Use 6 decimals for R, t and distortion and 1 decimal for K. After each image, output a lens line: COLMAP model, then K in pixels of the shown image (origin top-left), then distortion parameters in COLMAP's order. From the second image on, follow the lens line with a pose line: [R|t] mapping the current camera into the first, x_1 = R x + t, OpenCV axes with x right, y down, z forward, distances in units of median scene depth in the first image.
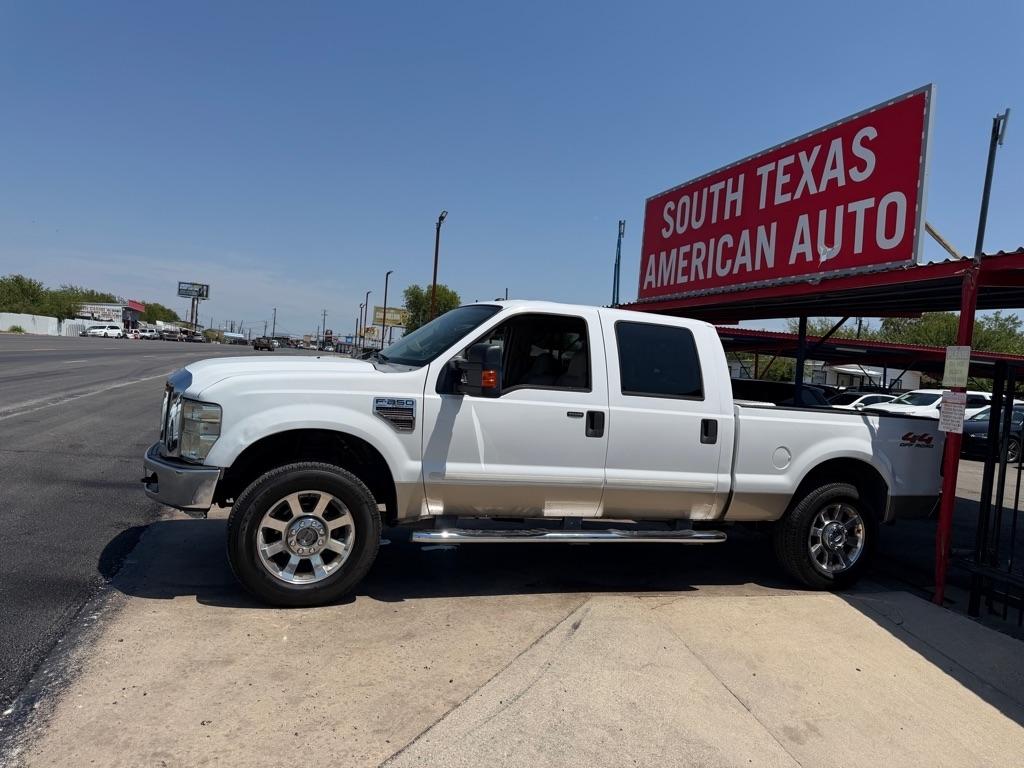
lens RADIAL K [[732.9, 0, 513.7], [0, 732.9, 375.8], [0, 0, 1]] dist [0.027194, -0.038952]
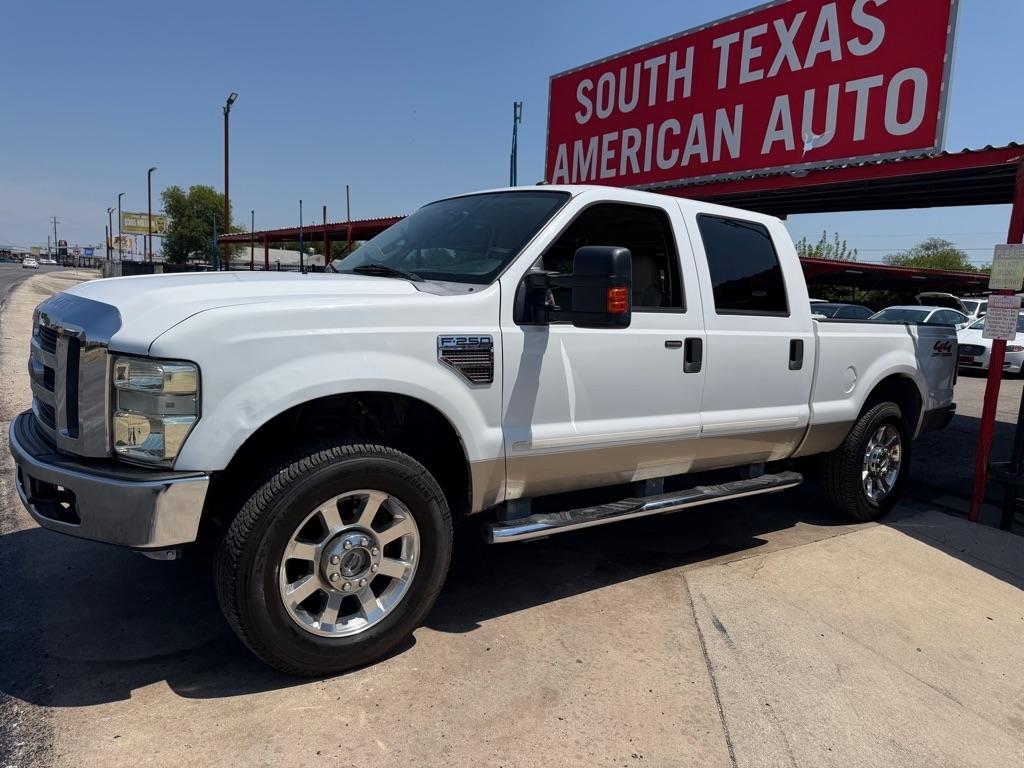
lens RADIAL K [[732.9, 0, 515.3], [0, 732.9, 384.5], [0, 0, 1]] dist [0.027194, -0.038952]
pose [[0.955029, -0.065802, 0.289120, -0.257727], [0.026259, 0.990003, 0.138583, -0.011566], [-0.295349, -0.124758, 0.947209, 0.310080]]
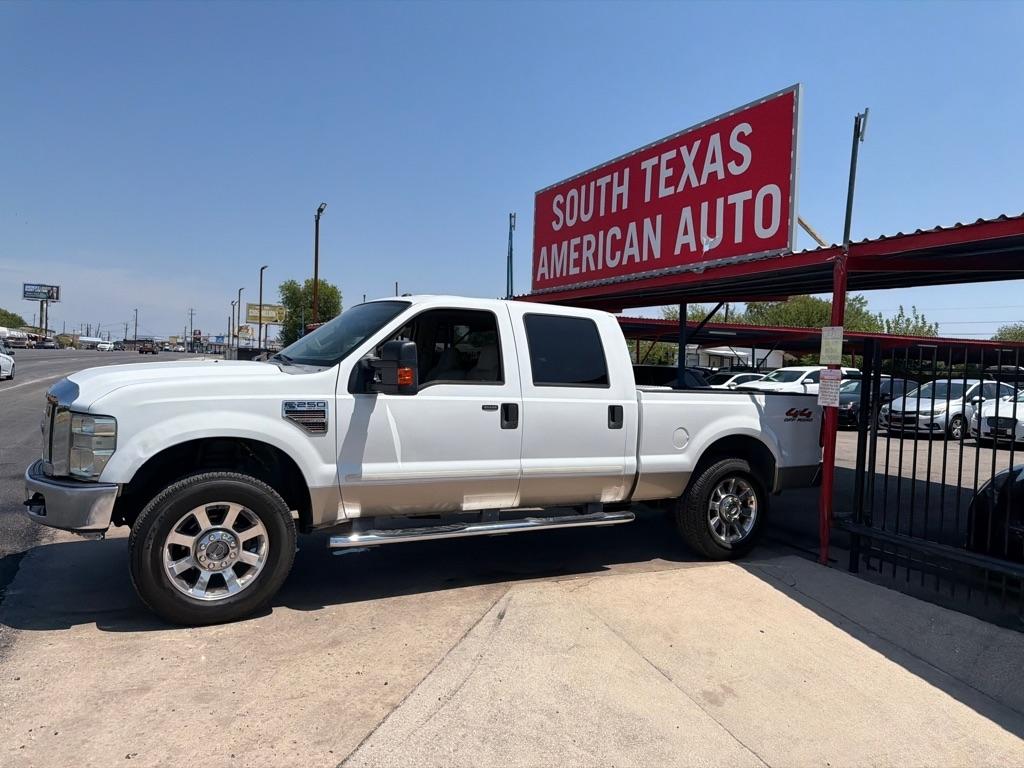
lens RADIAL K [[732.9, 0, 517.1], [0, 732.9, 377.3], [0, 0, 1]] dist [0.027194, -0.038952]
pose [[0.986252, -0.043978, 0.159286, -0.032956], [0.041990, 0.998993, 0.015828, -0.002973], [-0.159821, -0.008922, 0.987106, -0.000477]]
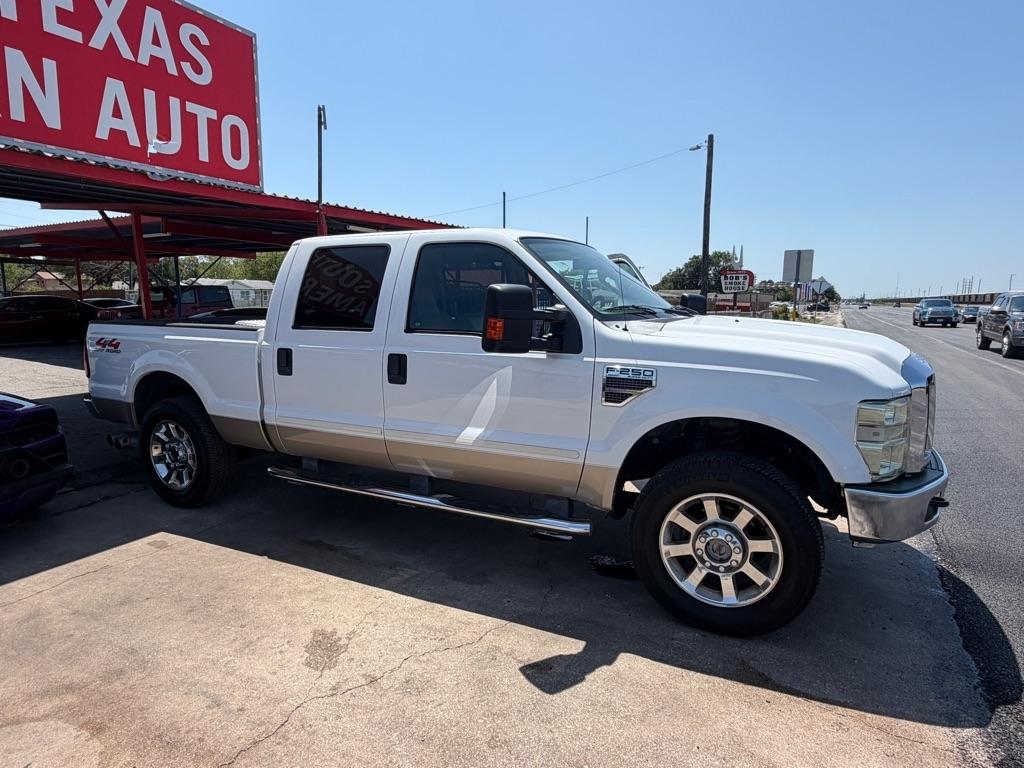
lens RADIAL K [[598.4, 0, 510.0], [0, 598.4, 381.2], [0, 0, 1]] dist [0.001805, -0.000533]
pose [[-0.682365, -0.183727, 0.707547, -0.570359], [-0.054132, 0.977943, 0.201735, -0.076807], [-0.729005, 0.099356, -0.677259, 1.619132]]
